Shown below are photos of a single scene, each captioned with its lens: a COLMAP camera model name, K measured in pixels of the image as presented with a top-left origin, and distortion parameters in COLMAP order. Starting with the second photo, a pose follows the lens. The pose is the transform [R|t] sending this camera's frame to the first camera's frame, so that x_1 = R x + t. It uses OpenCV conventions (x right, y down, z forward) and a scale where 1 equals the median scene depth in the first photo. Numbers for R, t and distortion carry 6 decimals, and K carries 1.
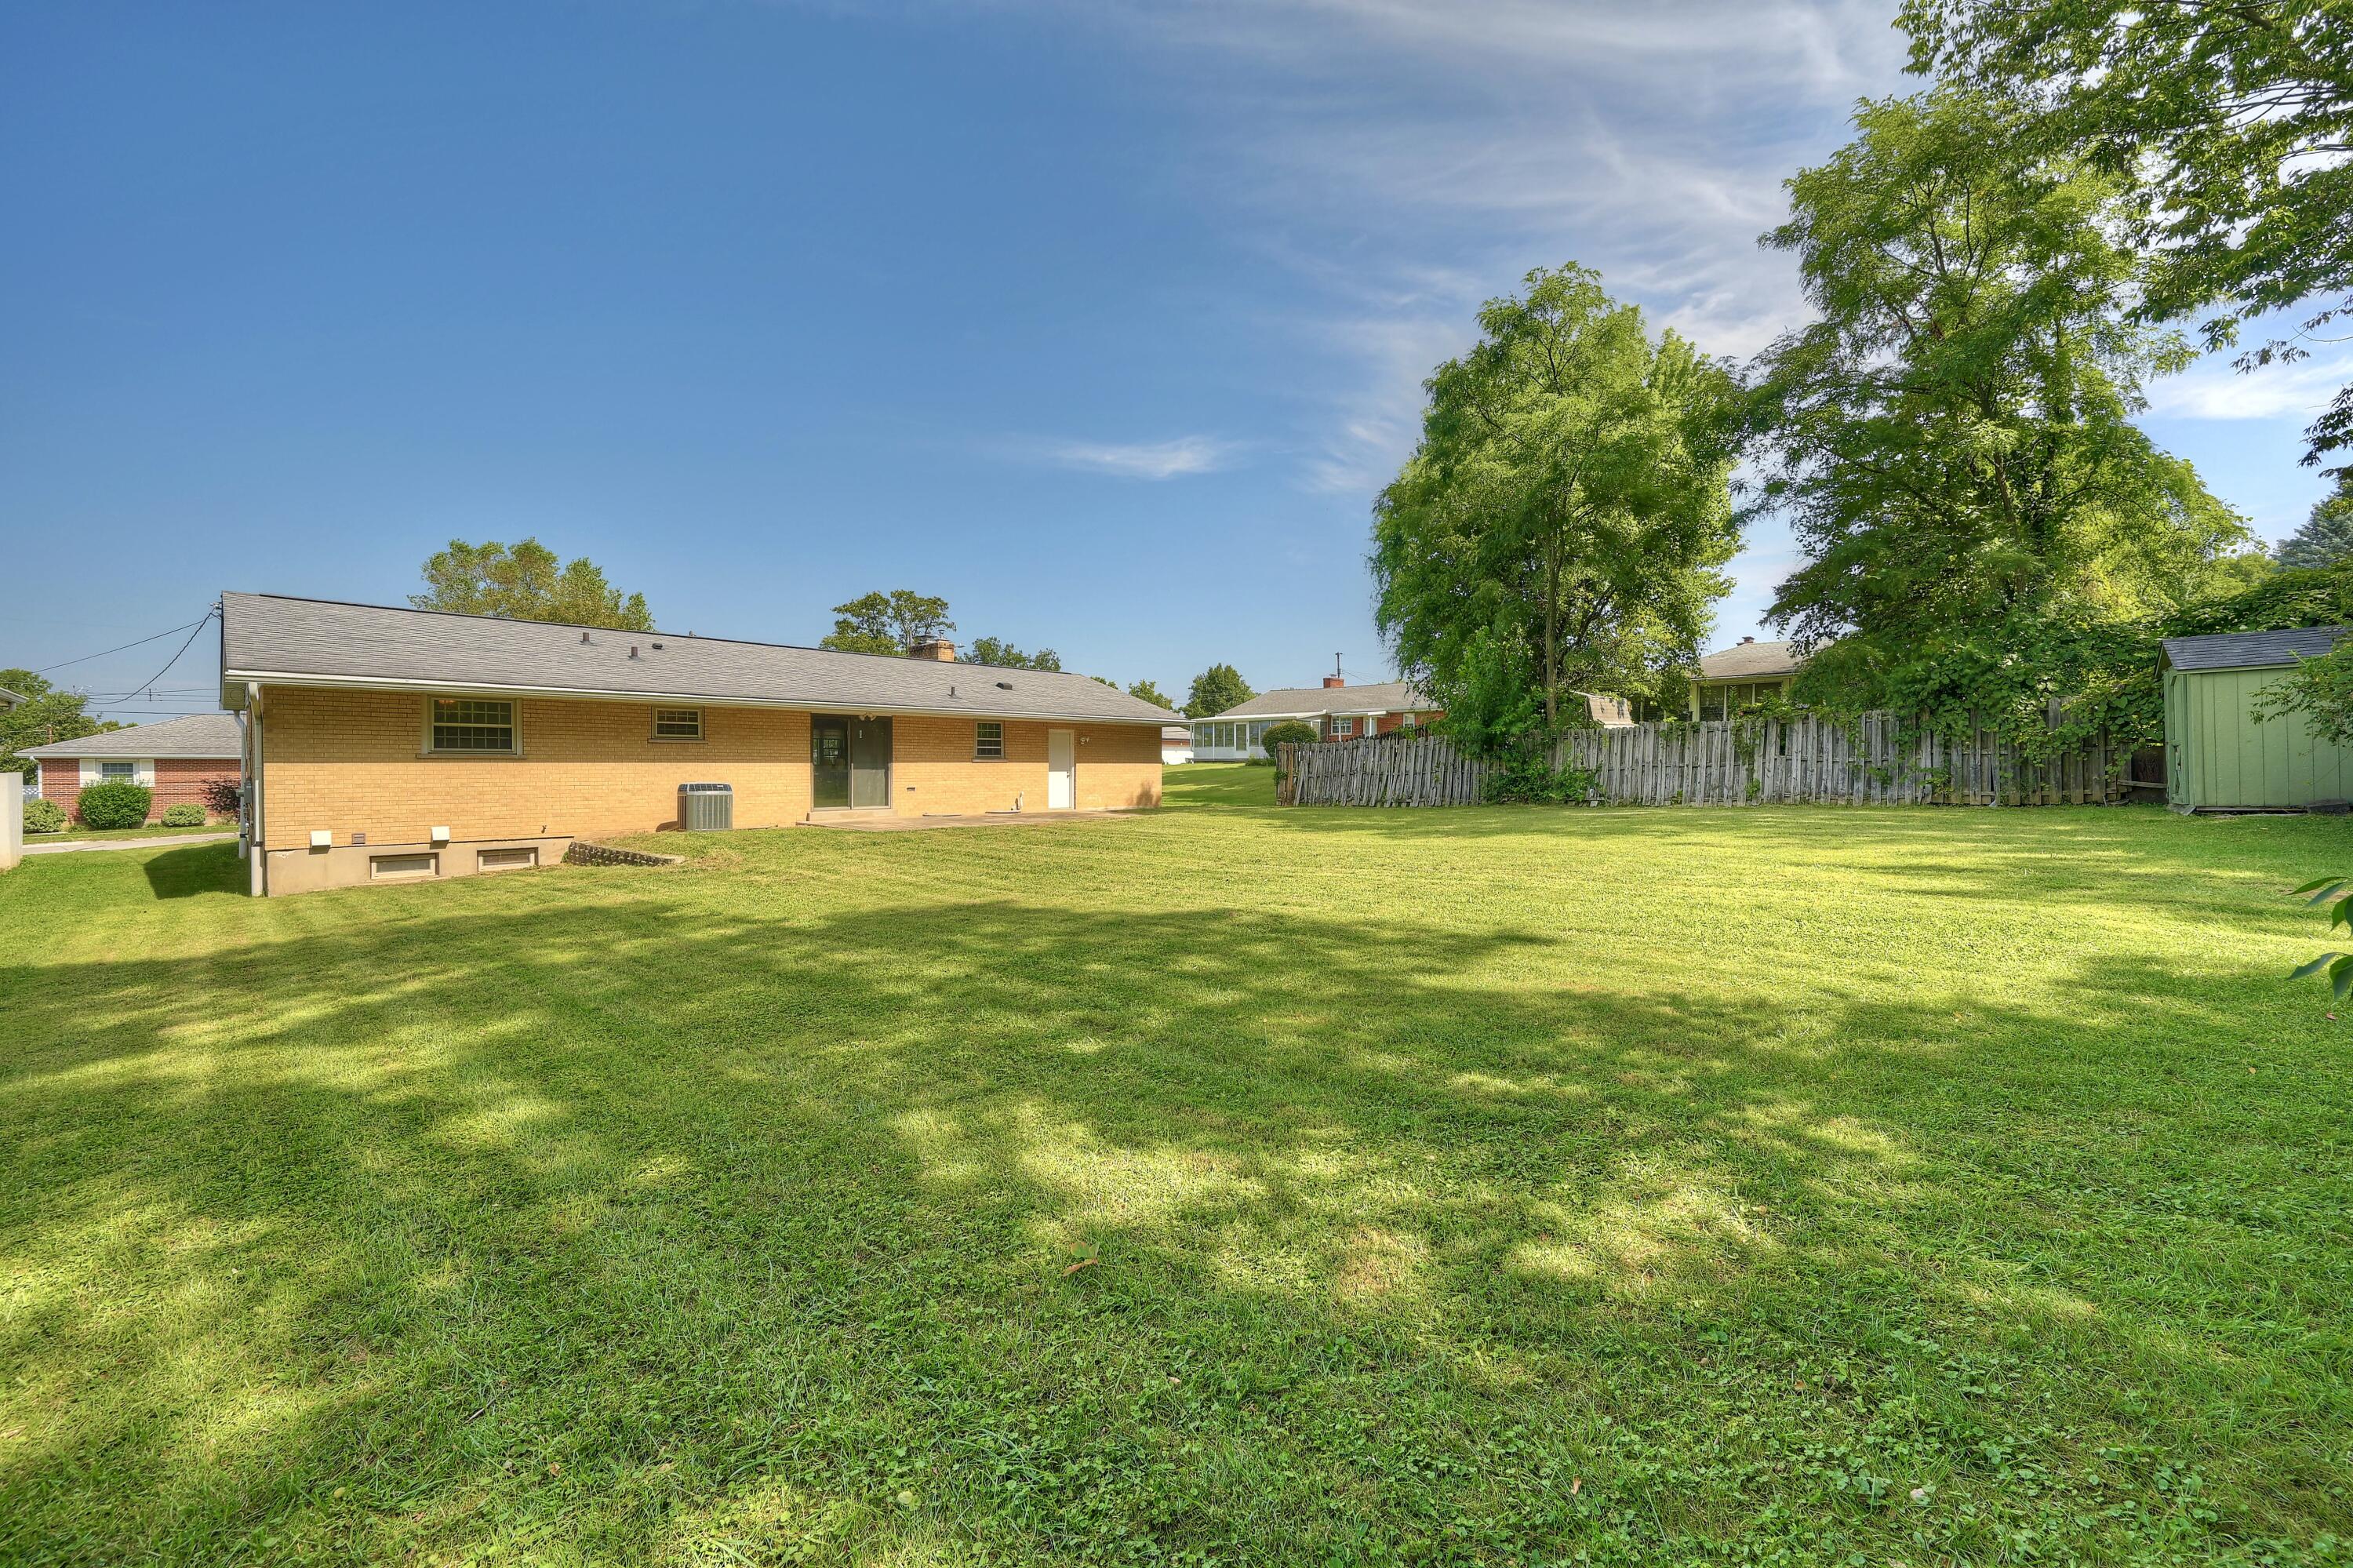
lens RADIAL K [[919.0, 0, 1176.5], [0, 919.0, 784.0], [0, 0, 1]] dist [-0.002307, 0.000135]
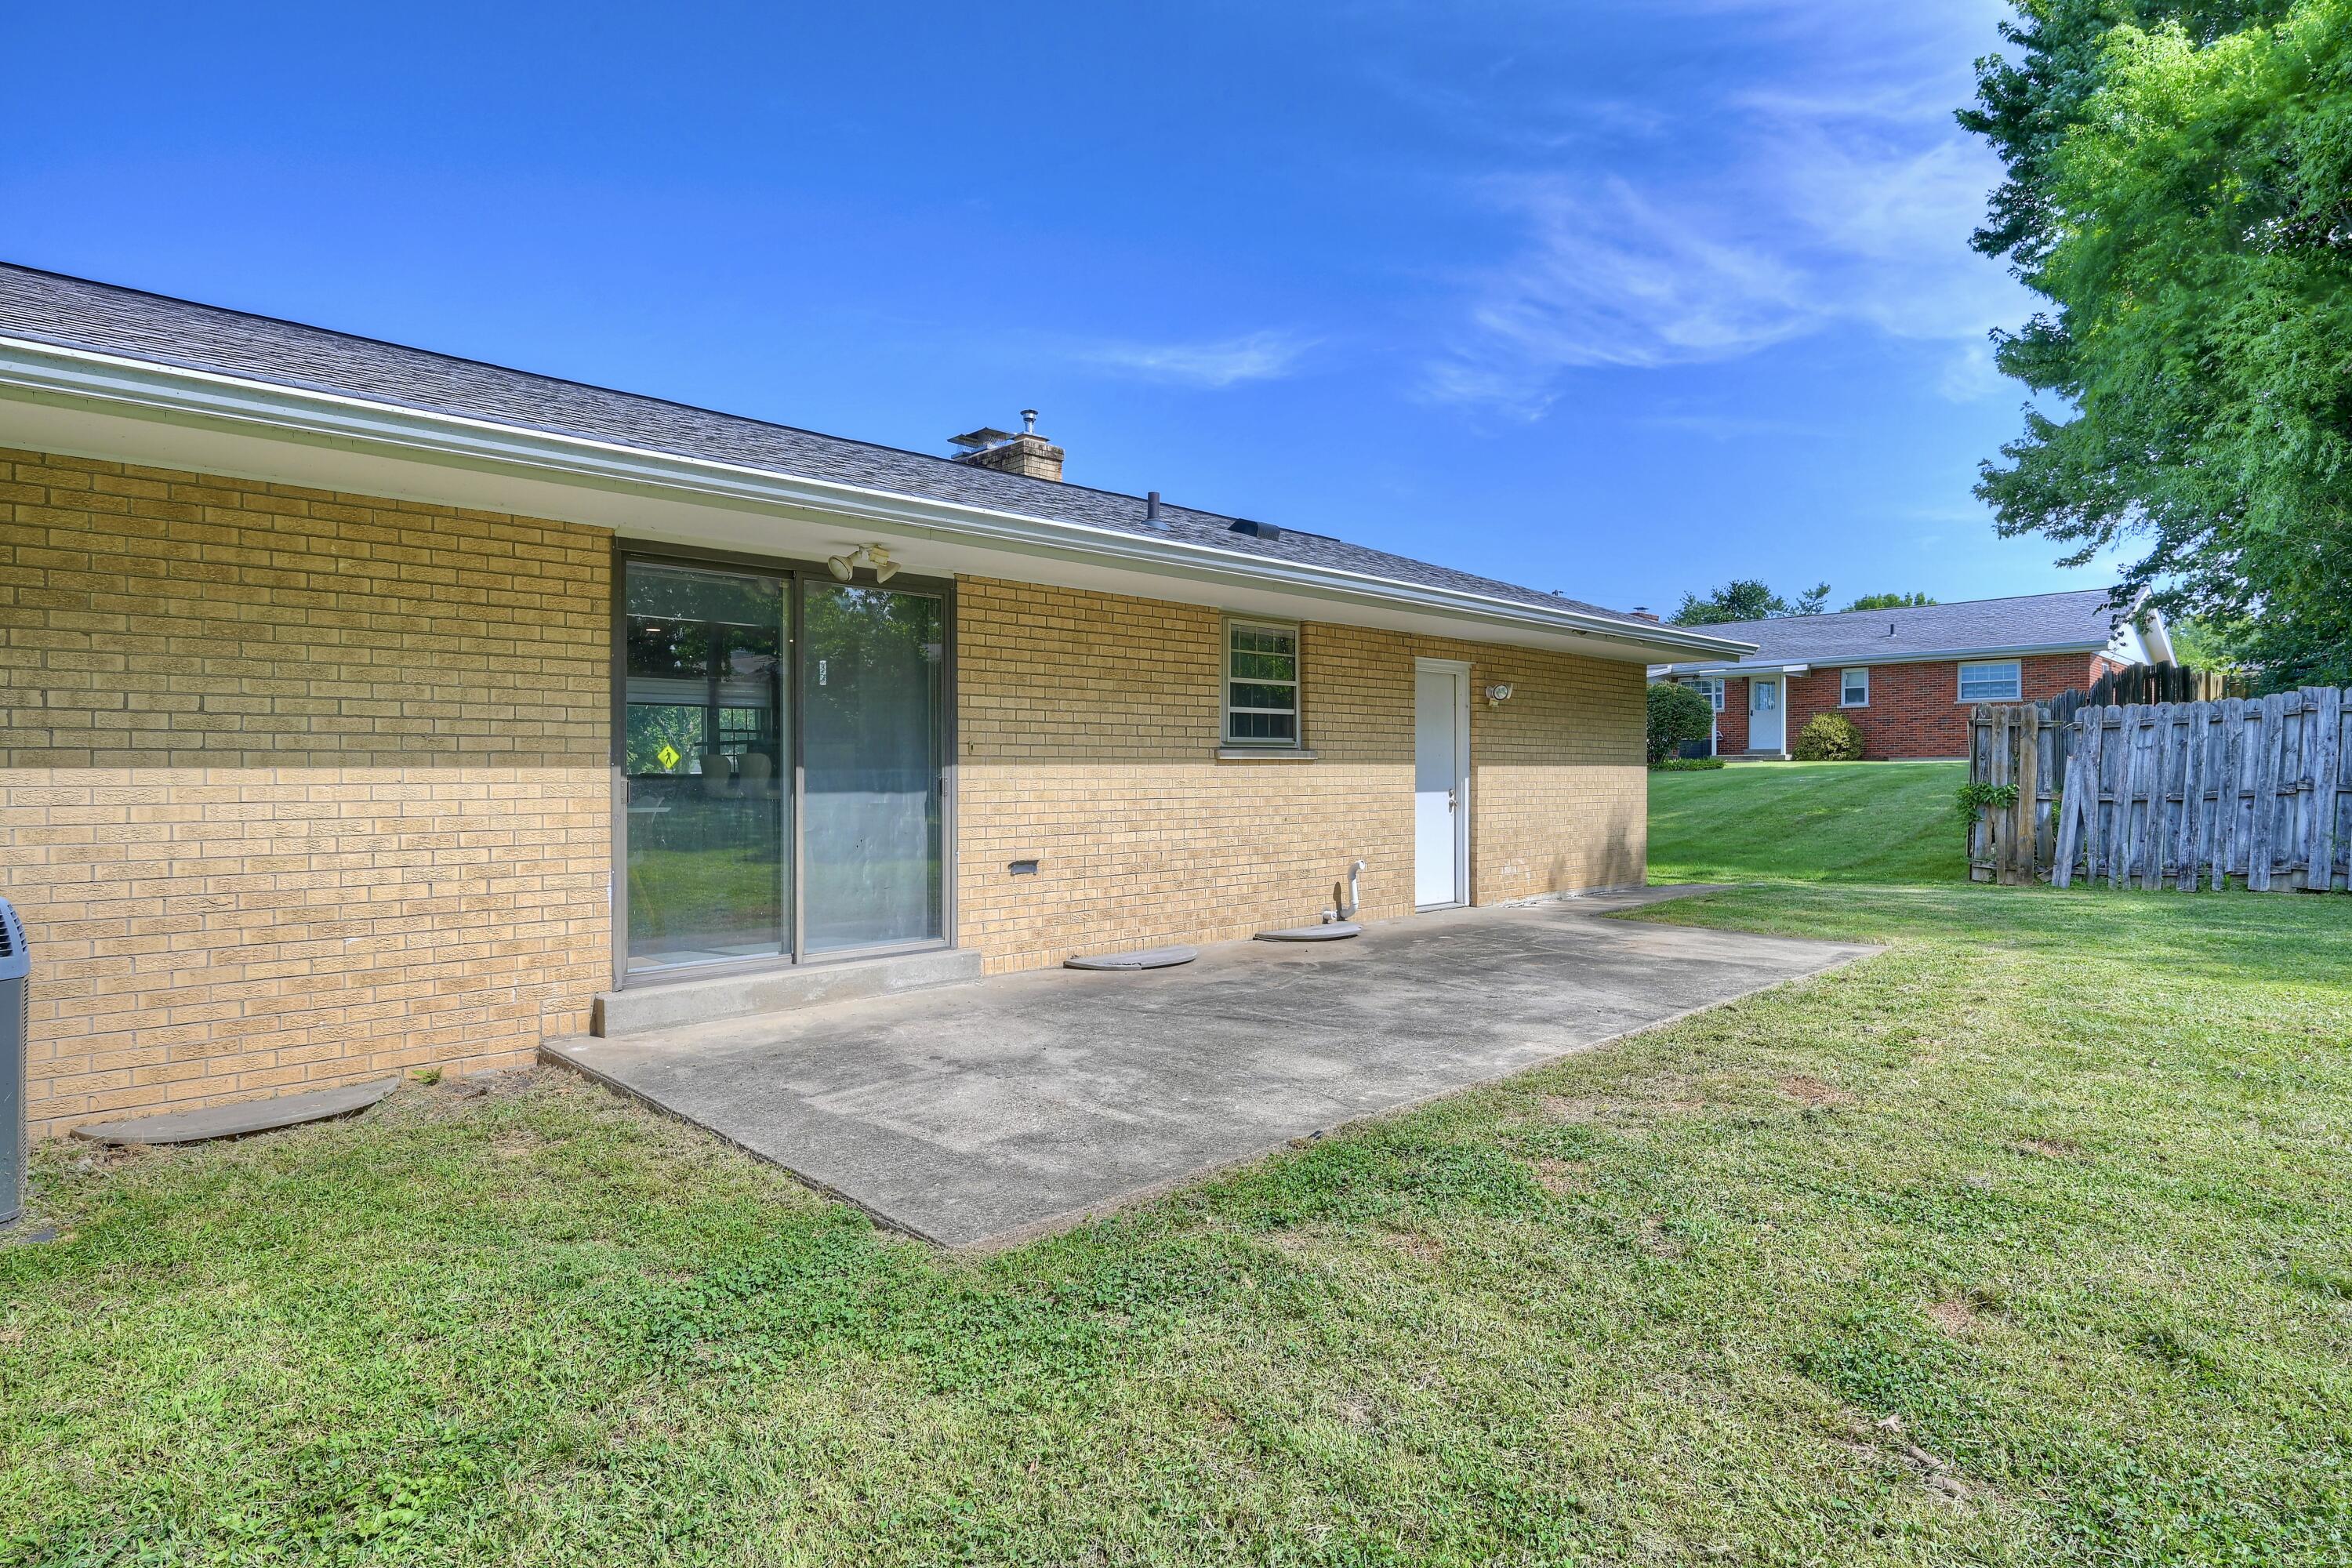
lens RADIAL K [[1216.7, 0, 1176.0], [0, 1216.7, 784.0], [0, 0, 1]] dist [-0.002059, -0.000198]
pose [[0.999335, -0.005250, -0.036080, -0.219281], [0.004865, 0.999930, -0.010767, -0.012817], [0.036134, 0.010584, 0.999291, 0.619601]]
